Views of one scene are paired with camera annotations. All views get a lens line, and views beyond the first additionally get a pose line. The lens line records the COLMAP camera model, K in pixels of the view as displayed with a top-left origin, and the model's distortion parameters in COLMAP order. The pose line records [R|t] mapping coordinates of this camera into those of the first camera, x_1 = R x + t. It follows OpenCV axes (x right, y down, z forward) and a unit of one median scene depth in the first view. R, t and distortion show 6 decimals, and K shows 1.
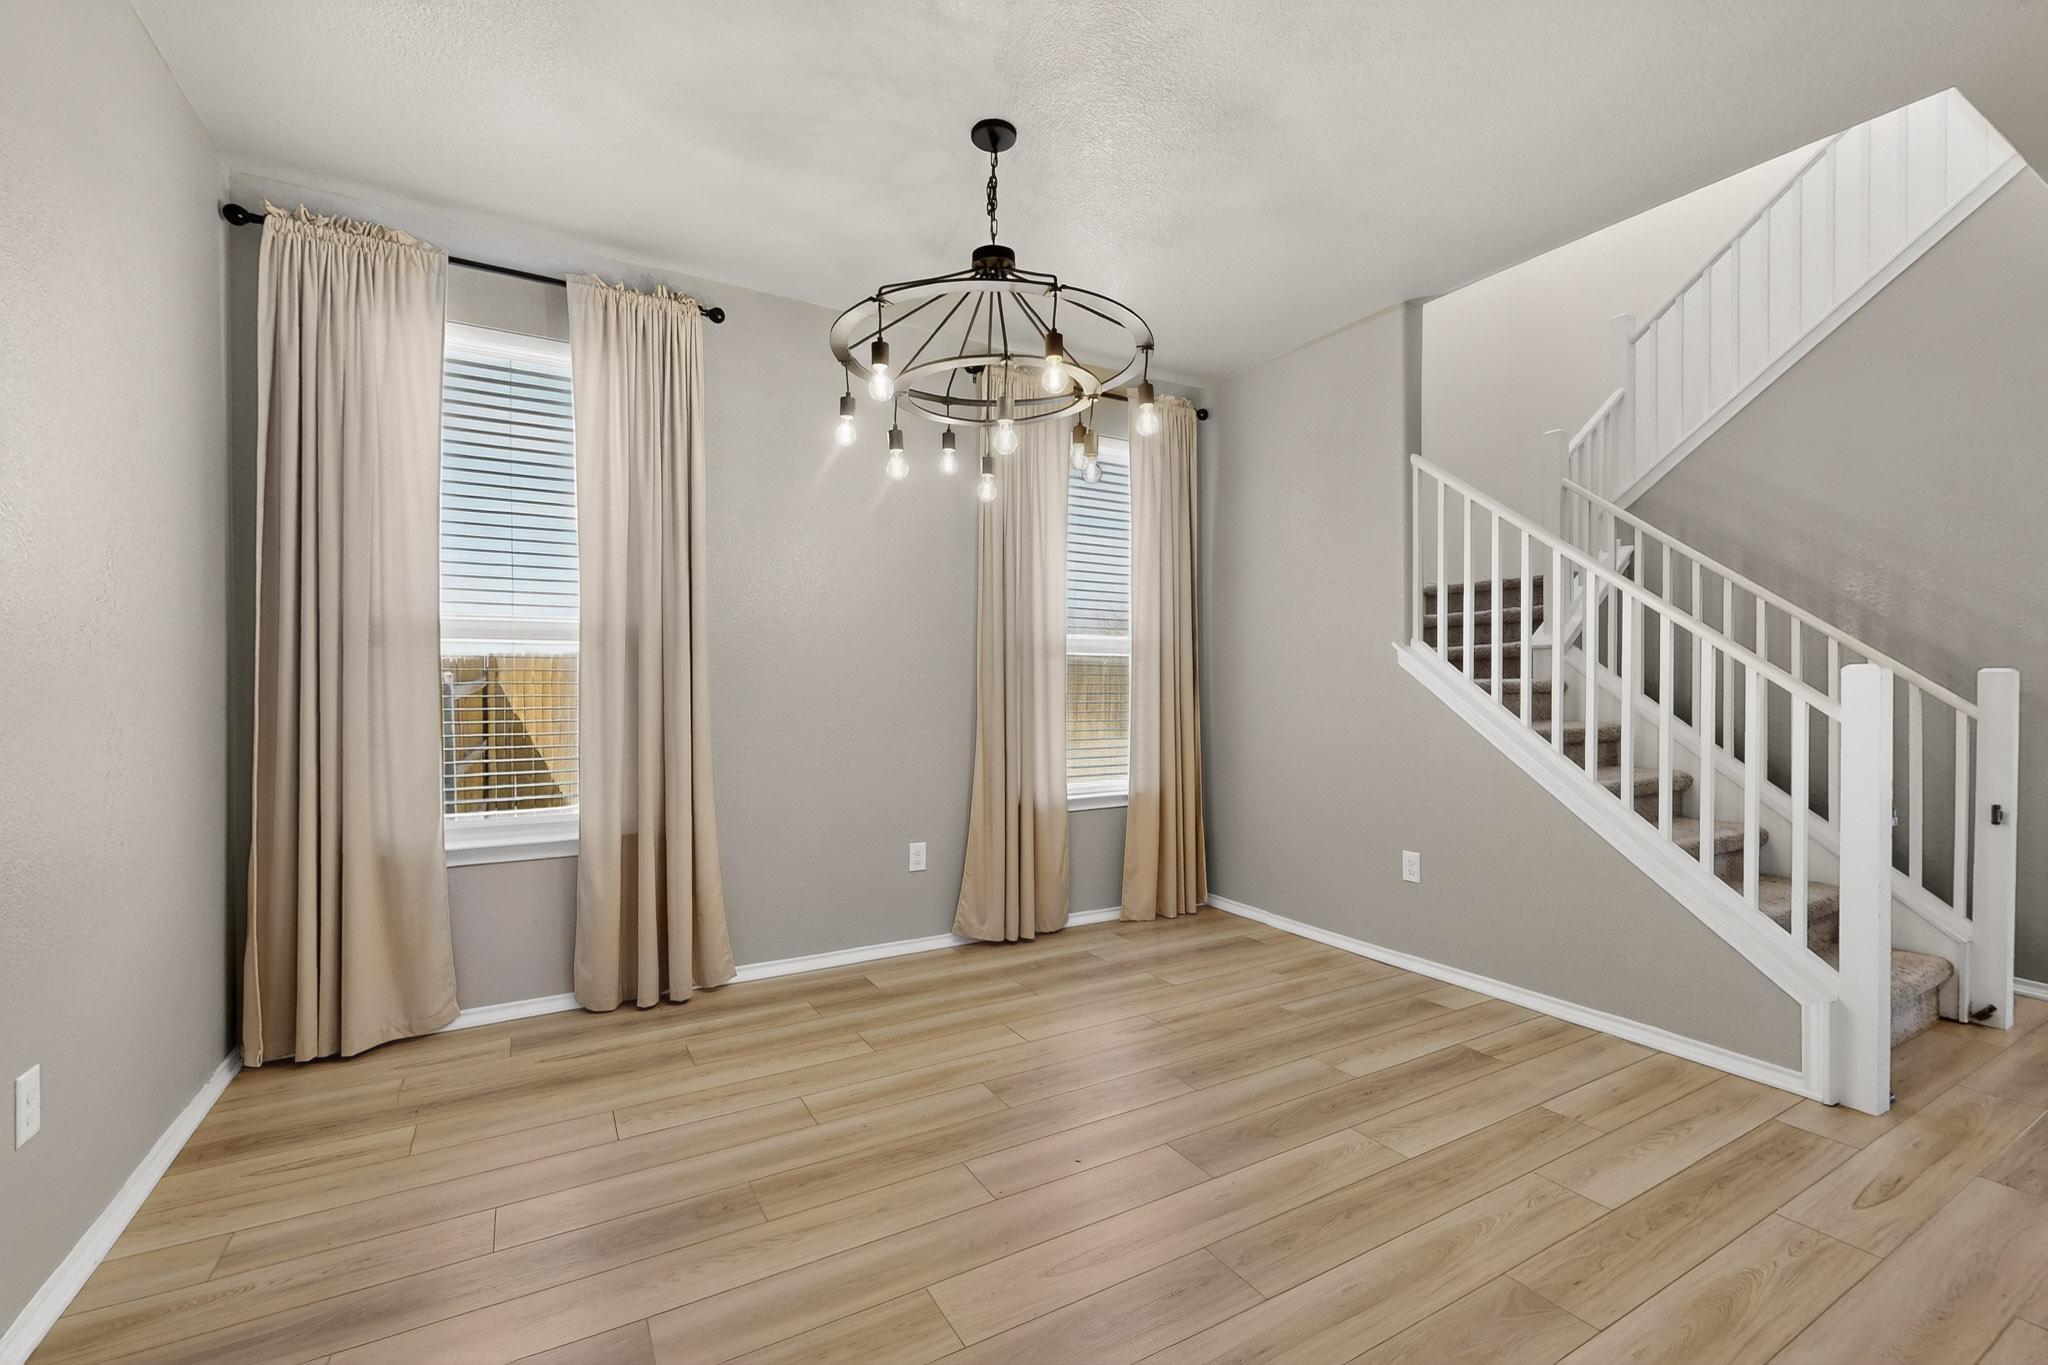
lens RADIAL K [[889.5, 0, 1027.9], [0, 889.5, 680.7], [0, 0, 1]] dist [-0.000423, -0.000213]
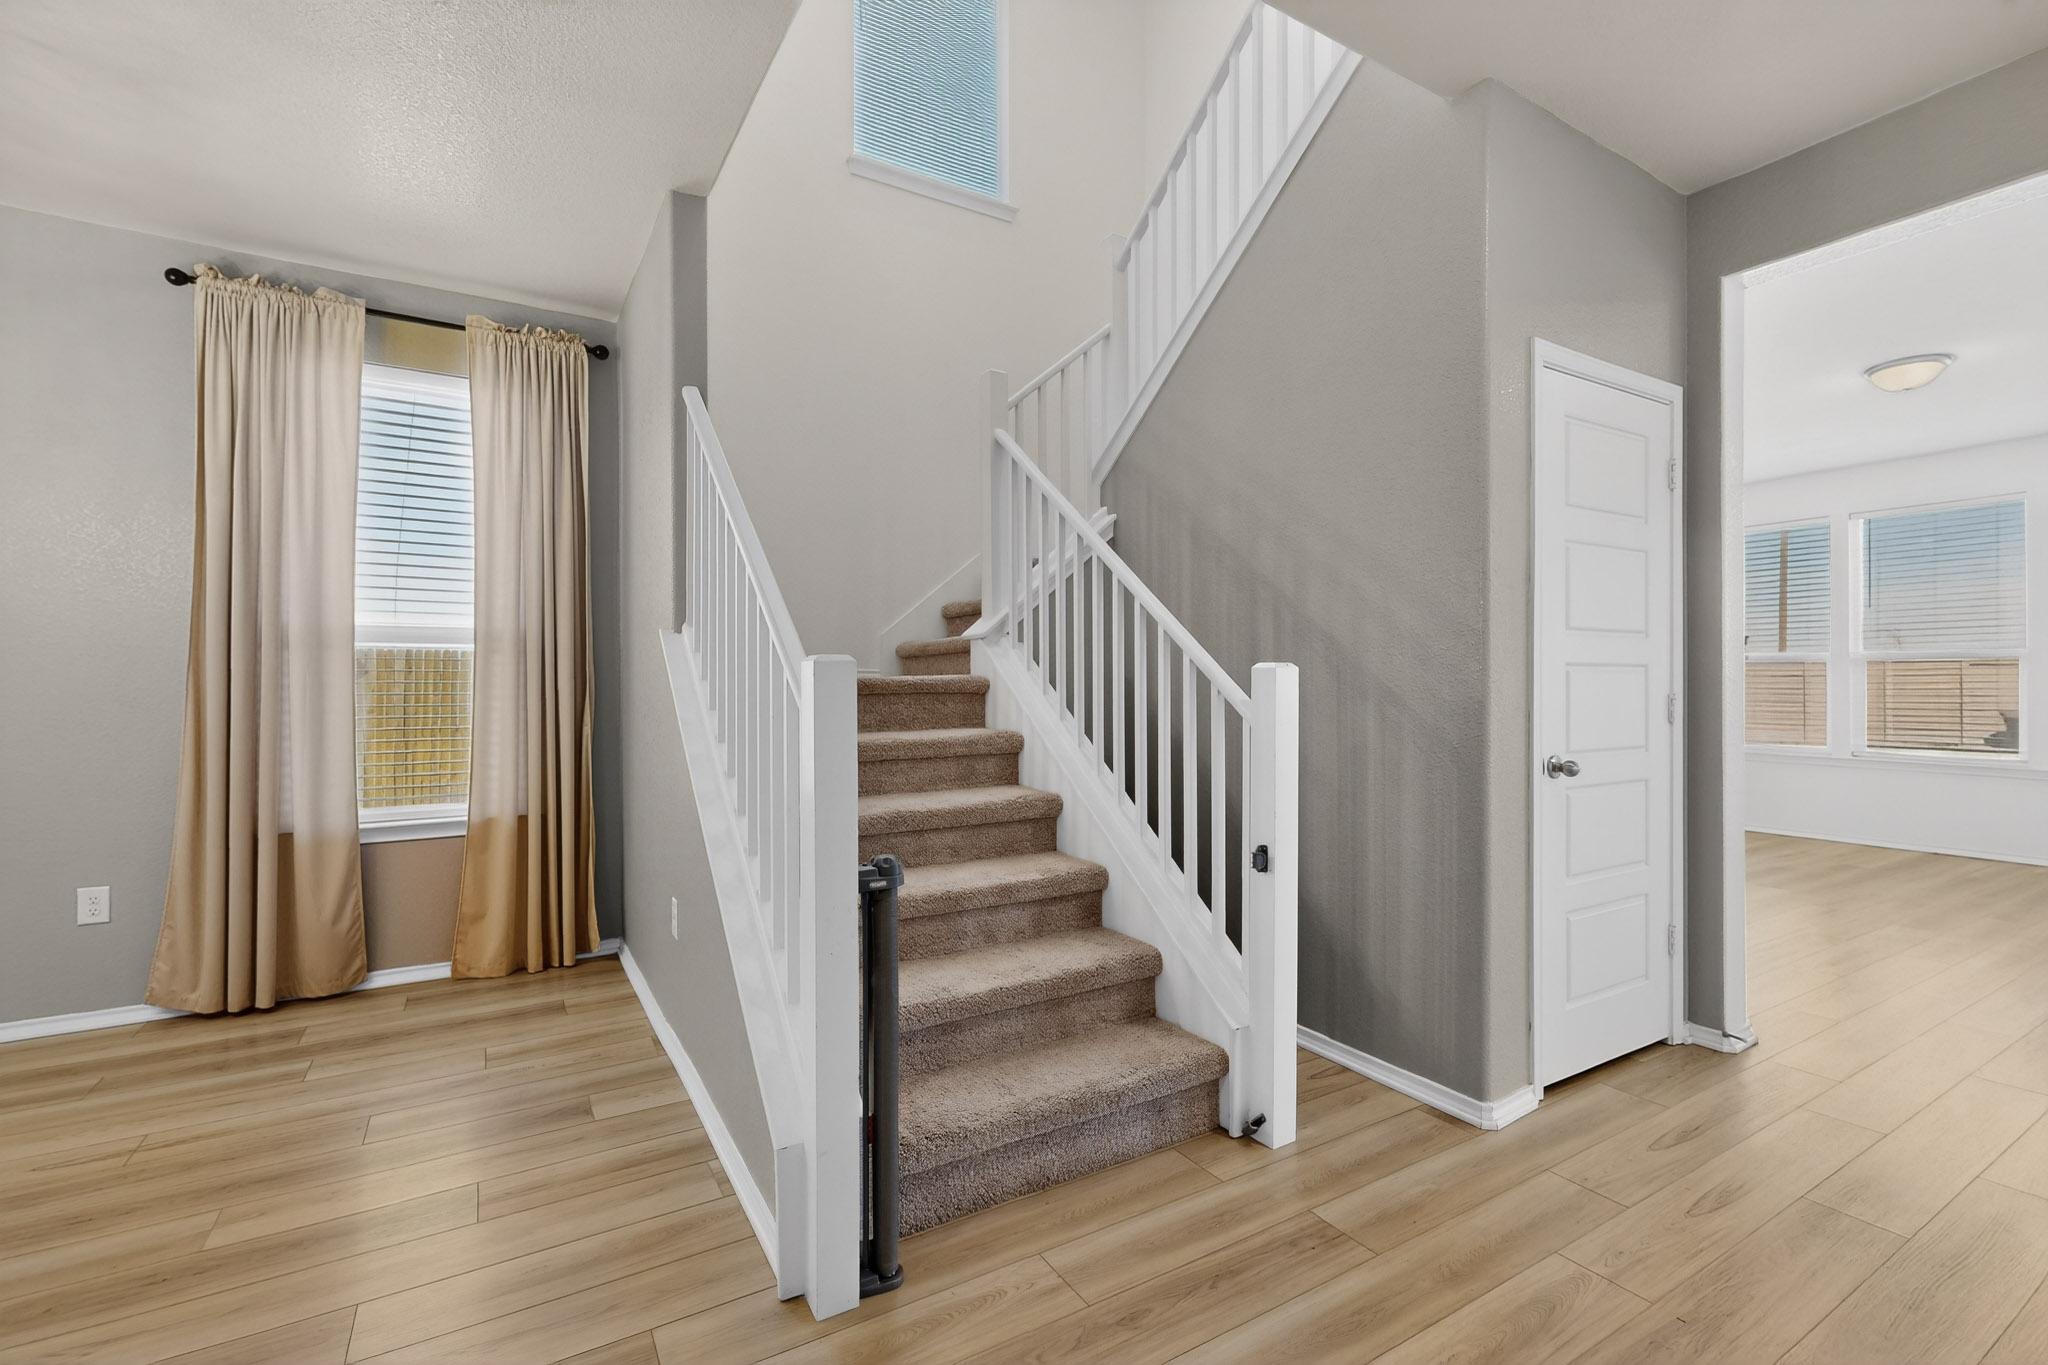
lens RADIAL K [[889.5, 0, 1031.7], [0, 889.5, 690.6], [0, 0, 1]] dist [-0.000423, -0.000213]
pose [[0.999553, -0.004794, 0.029496, 0.698052], [0.004584, 0.999964, 0.007171, 0.008211], [-0.029530, -0.007032, 0.999539, 0.211547]]
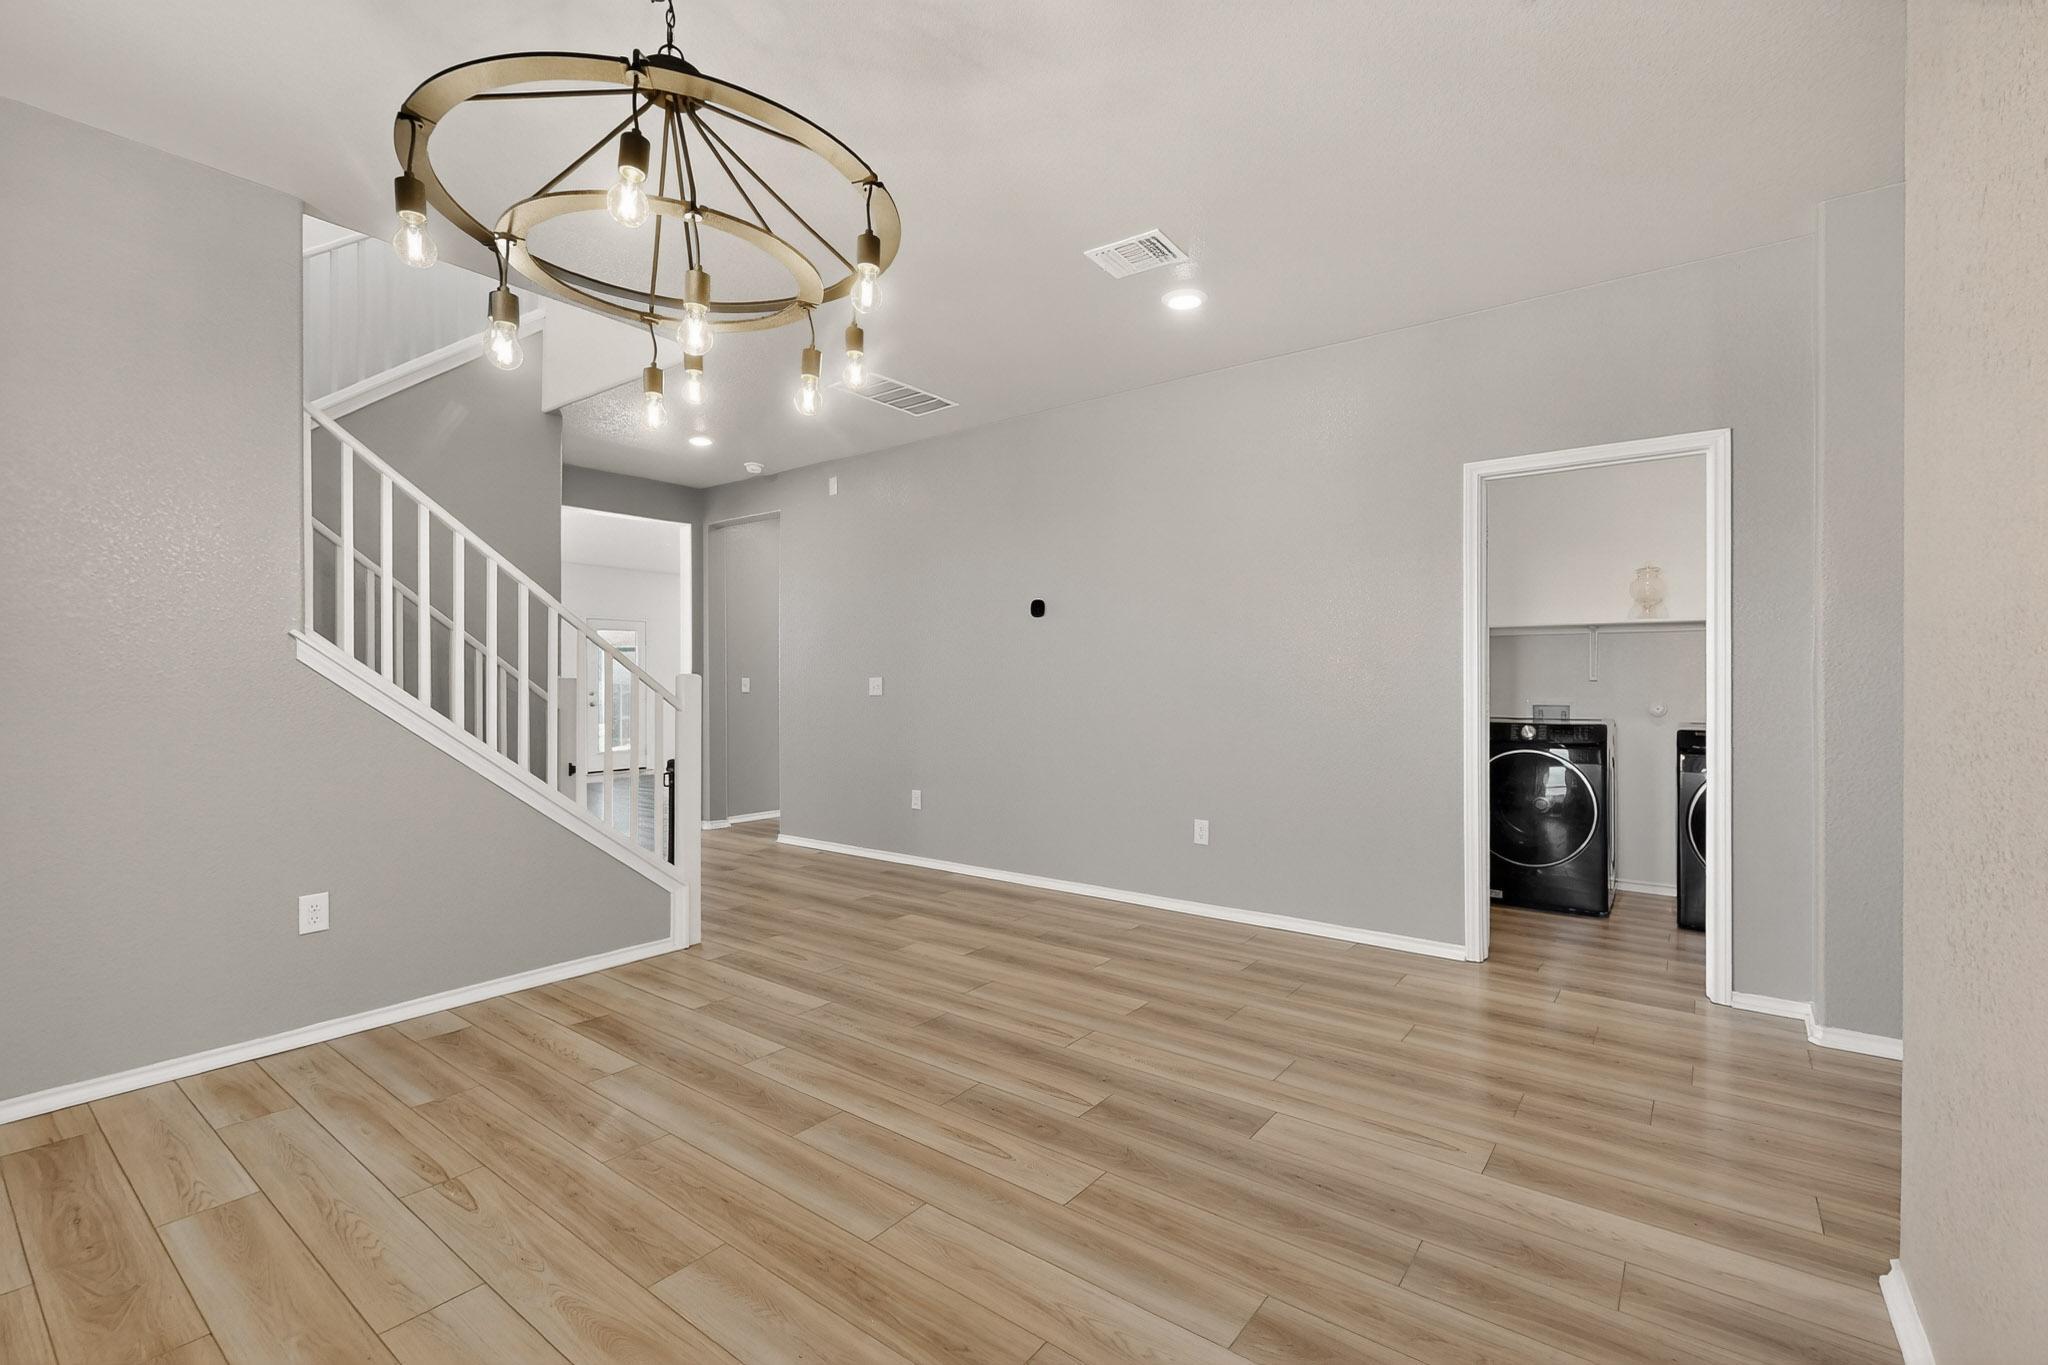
lens RADIAL K [[889.5, 0, 1026.8], [0, 889.5, 685.4], [0, 0, 1]] dist [-0.000423, -0.000213]
pose [[-0.393458, 0.004567, 0.919331, -0.539839], [-0.001775, 0.999982, -0.005727, 0.006578], [-0.919341, -0.003885, -0.393443, 0.701706]]
